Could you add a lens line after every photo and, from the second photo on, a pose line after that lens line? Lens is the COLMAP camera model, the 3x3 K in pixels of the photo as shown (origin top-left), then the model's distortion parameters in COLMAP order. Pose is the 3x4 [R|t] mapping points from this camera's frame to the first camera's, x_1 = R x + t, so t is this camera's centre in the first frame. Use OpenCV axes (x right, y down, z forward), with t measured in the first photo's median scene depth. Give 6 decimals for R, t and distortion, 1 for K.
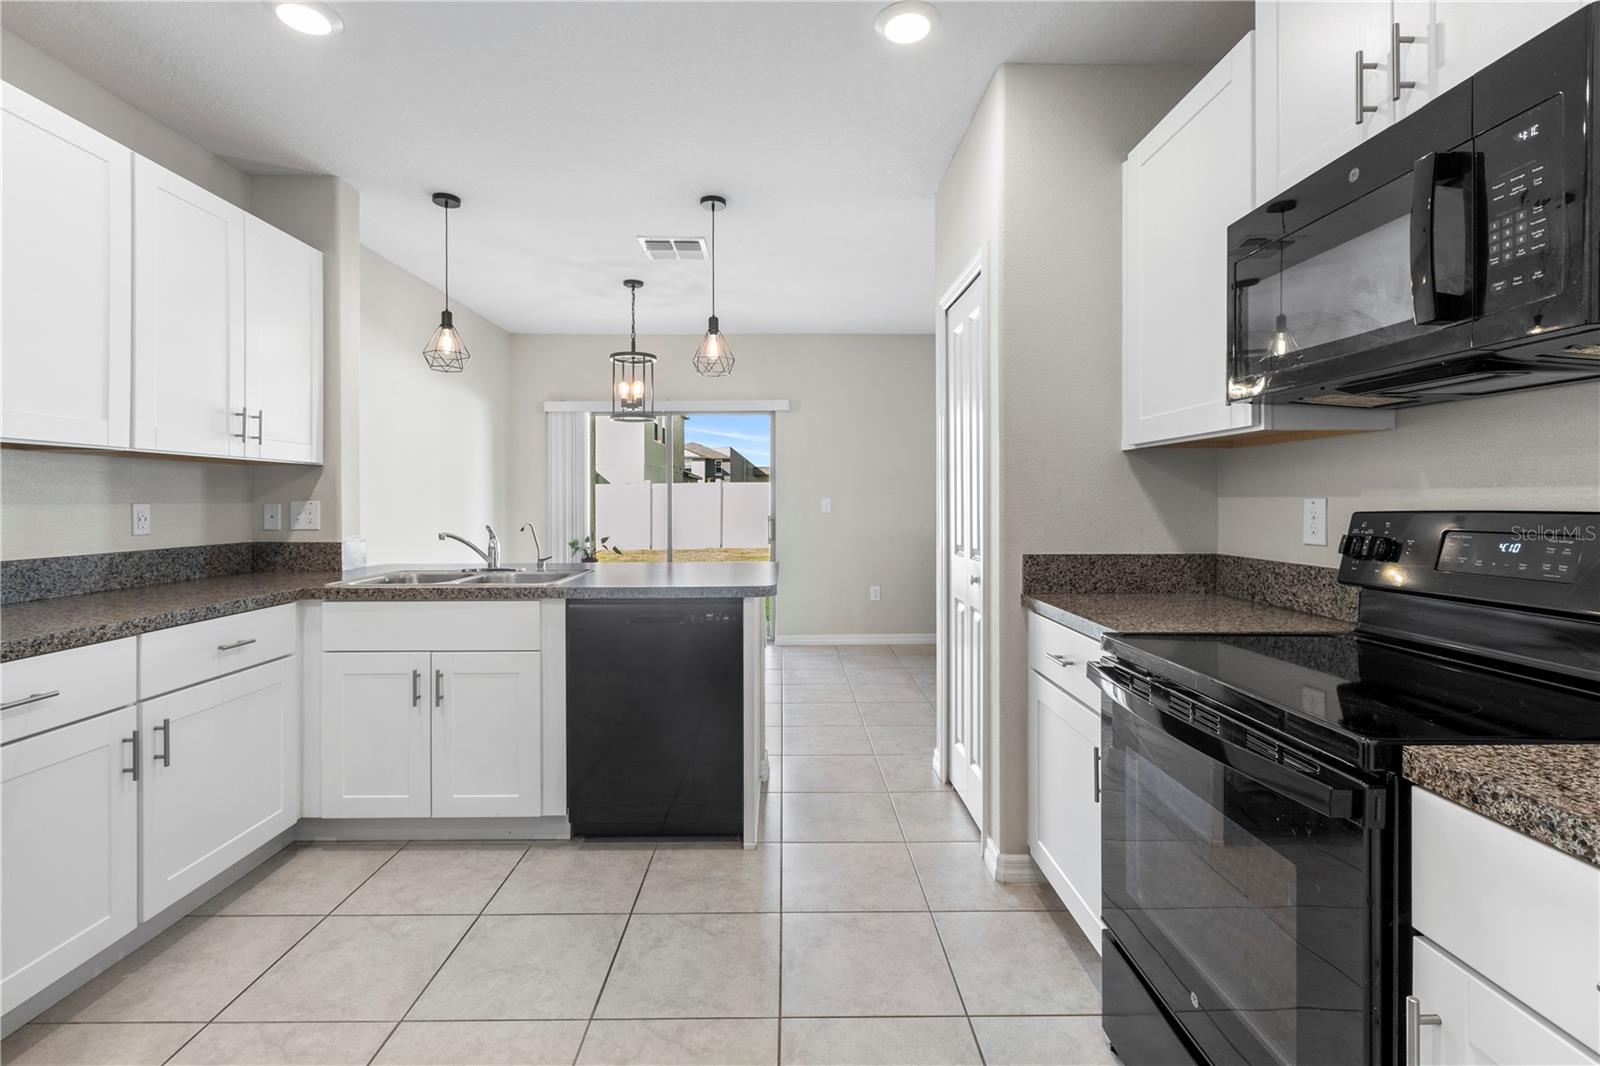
lens RADIAL K [[722.7, 0, 800.8], [0, 722.7, 500.3], [0, 0, 1]] dist [-0.002903, 0.000085]
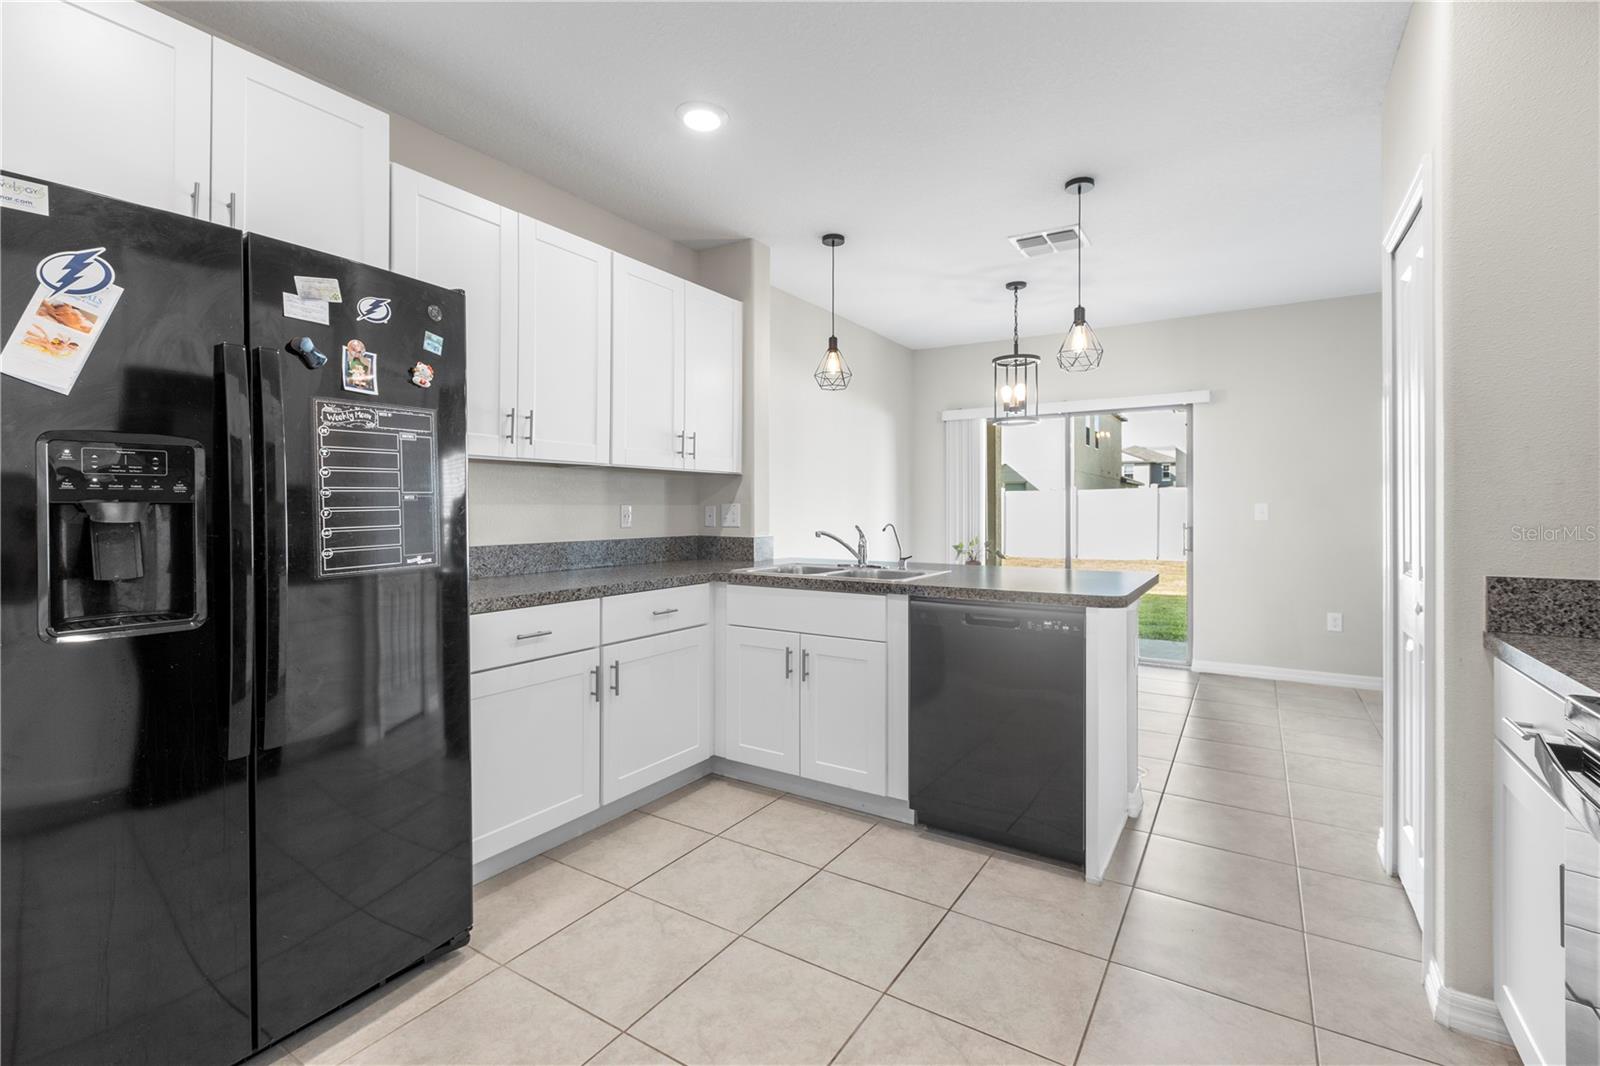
lens RADIAL K [[722.7, 0, 809.1], [0, 722.7, 504.8], [0, 0, 1]] dist [-0.002903, 0.000085]
pose [[0.837173, 0.000626, -0.546938, 0.111054], [-0.003247, 0.999987, -0.003826, 0.007305], [0.546929, 0.004979, 0.837164, 0.032136]]
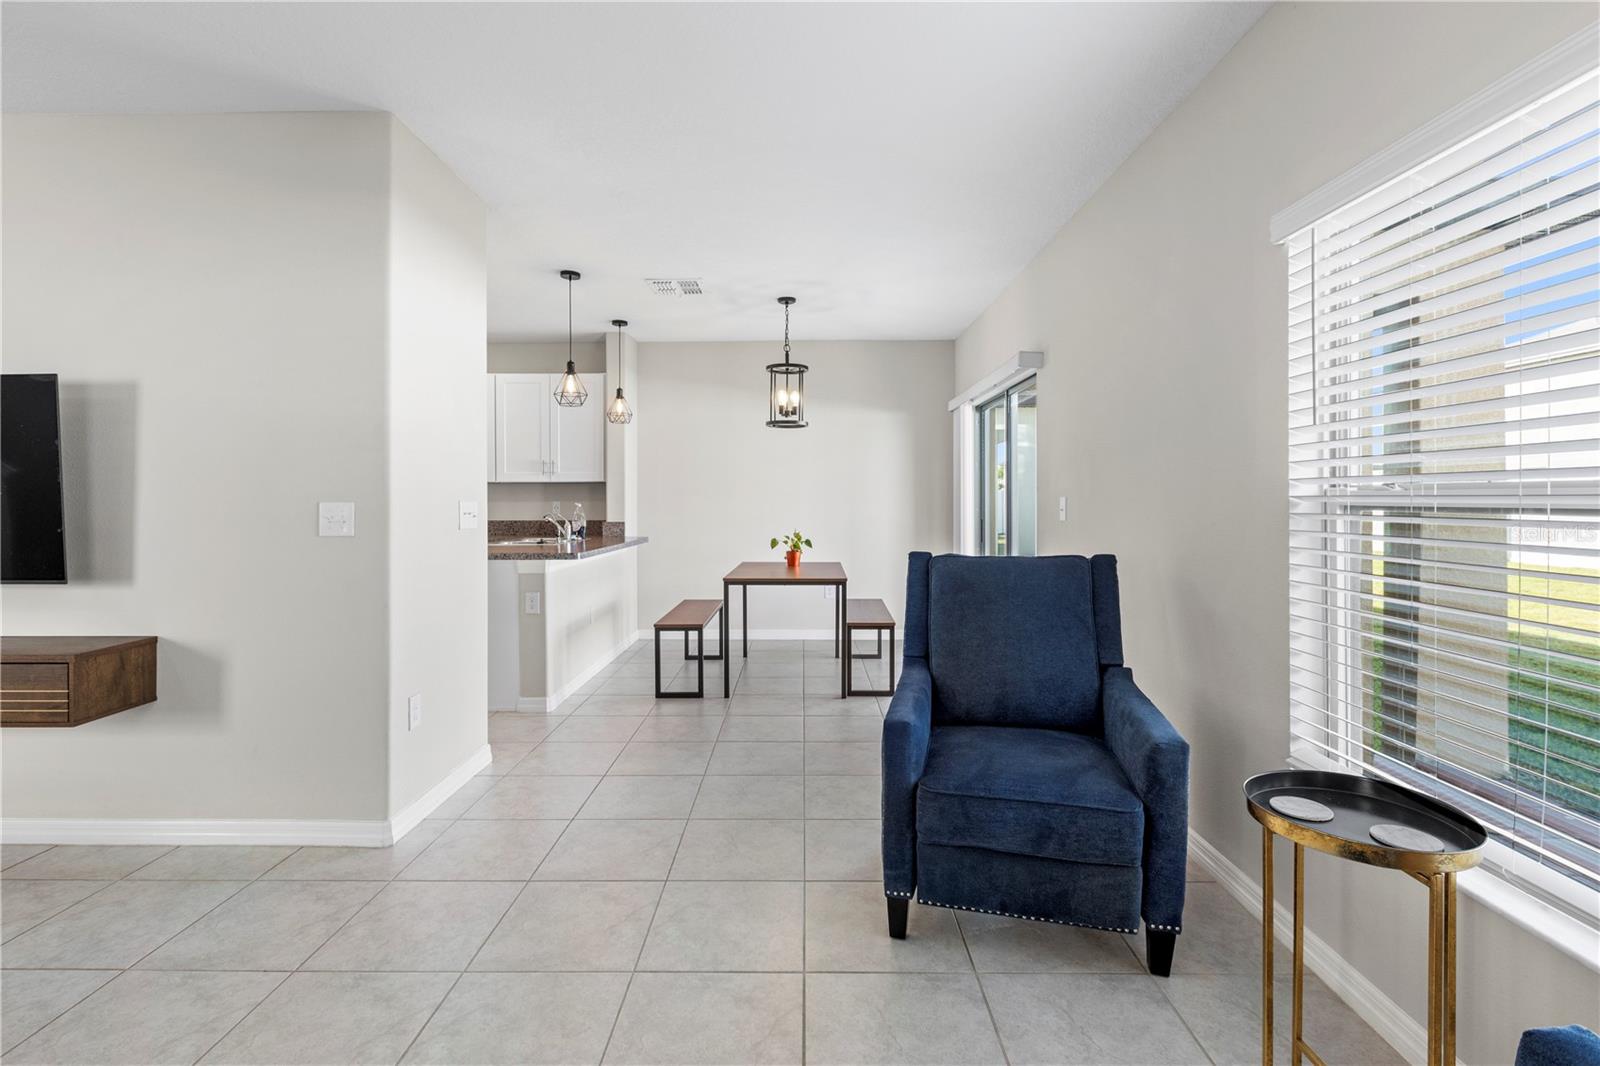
lens RADIAL K [[722.7, 0, 801.2], [0, 722.7, 500.9], [0, 0, 1]] dist [-0.002903, 0.000085]
pose [[-0.031822, 0.003562, -0.999487, 1.311328], [0.001443, 0.999993, 0.003517, -0.003814], [0.999493, -0.001331, -0.031827, 1.639101]]
